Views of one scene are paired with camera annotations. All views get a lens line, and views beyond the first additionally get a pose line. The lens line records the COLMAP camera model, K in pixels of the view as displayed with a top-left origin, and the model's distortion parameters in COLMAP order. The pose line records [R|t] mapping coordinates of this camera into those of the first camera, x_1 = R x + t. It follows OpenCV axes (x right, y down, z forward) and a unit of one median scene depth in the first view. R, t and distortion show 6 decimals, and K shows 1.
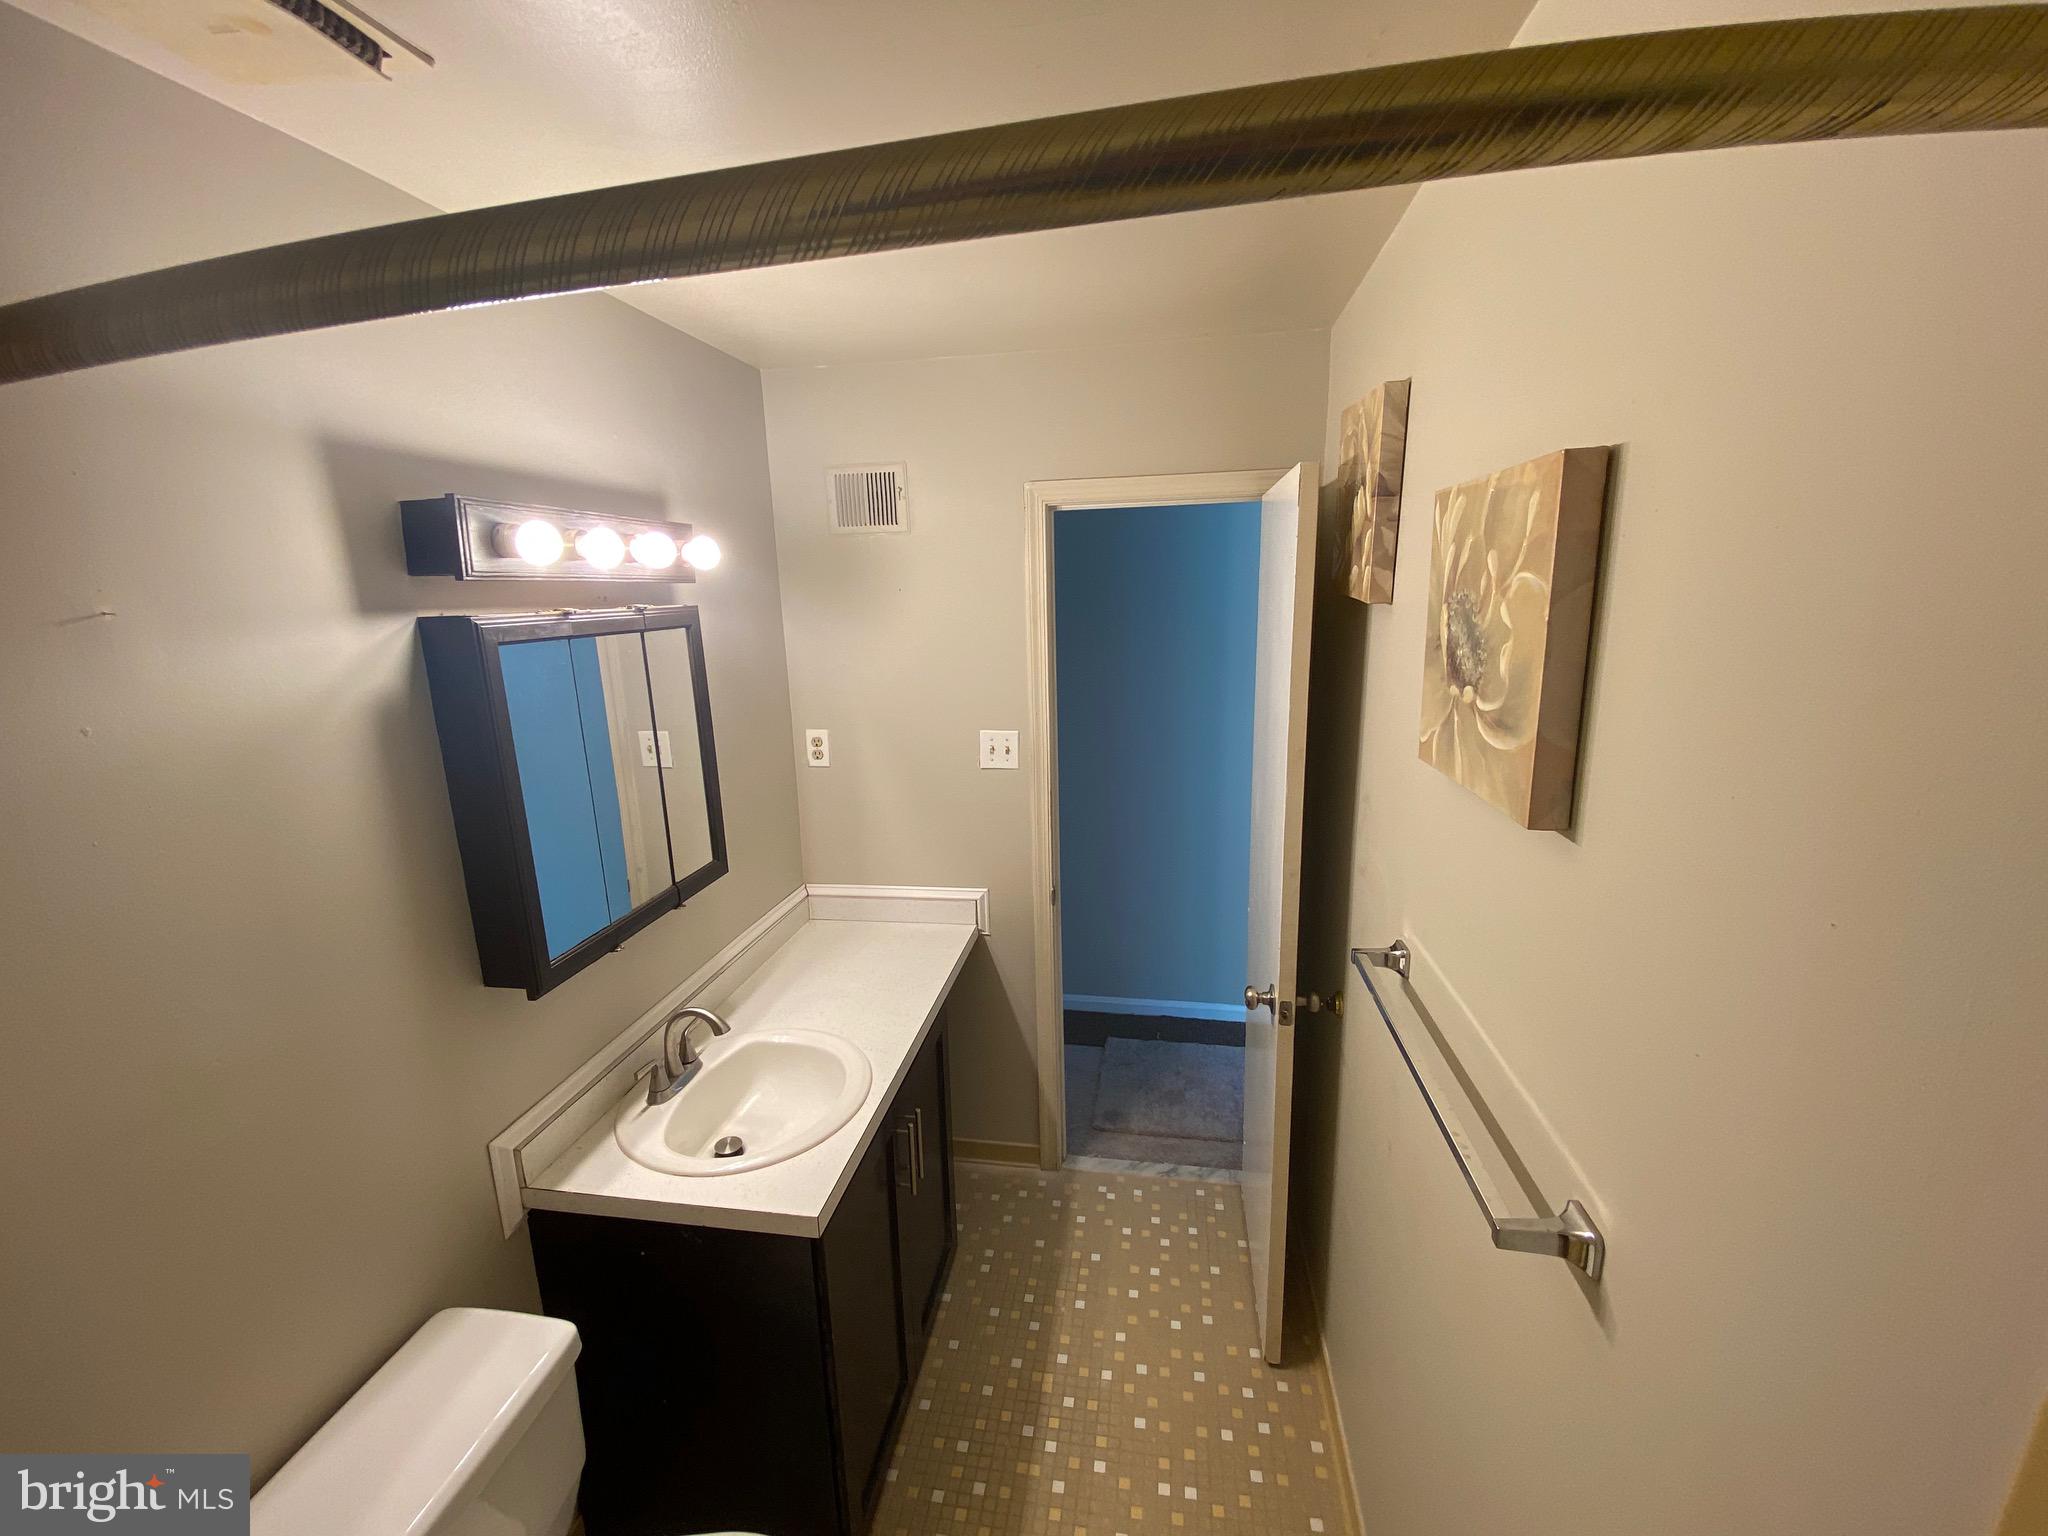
lens RADIAL K [[834.8, 0, 1022.8], [0, 834.8, 773.6], [0, 0, 1]] dist [-0.000301, -0.000899]
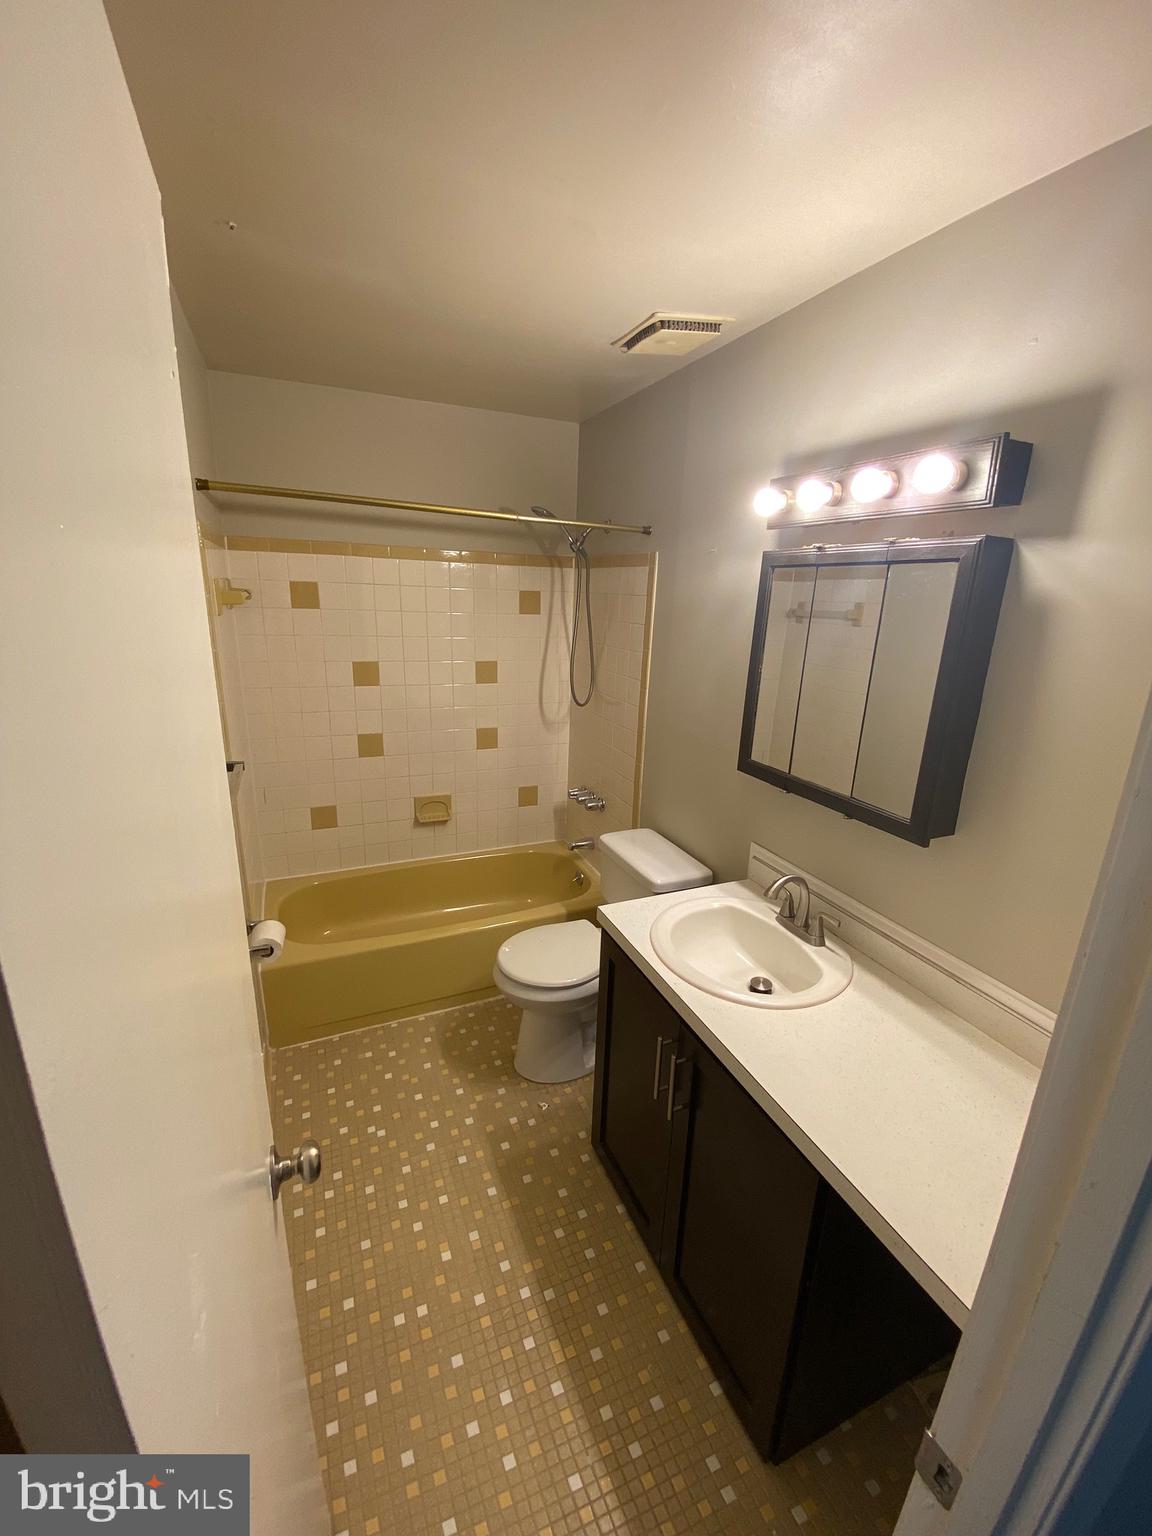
lens RADIAL K [[626.1, 0, 576.7], [0, 626.1, 771.7], [0, 0, 1]] dist [-0.000301, -0.000899]
pose [[-0.835042, 0.157626, -0.527124, 0.312080], [-0.130588, 0.873921, 0.468198, -0.229864], [0.534465, 0.459801, -0.709176, 1.305990]]
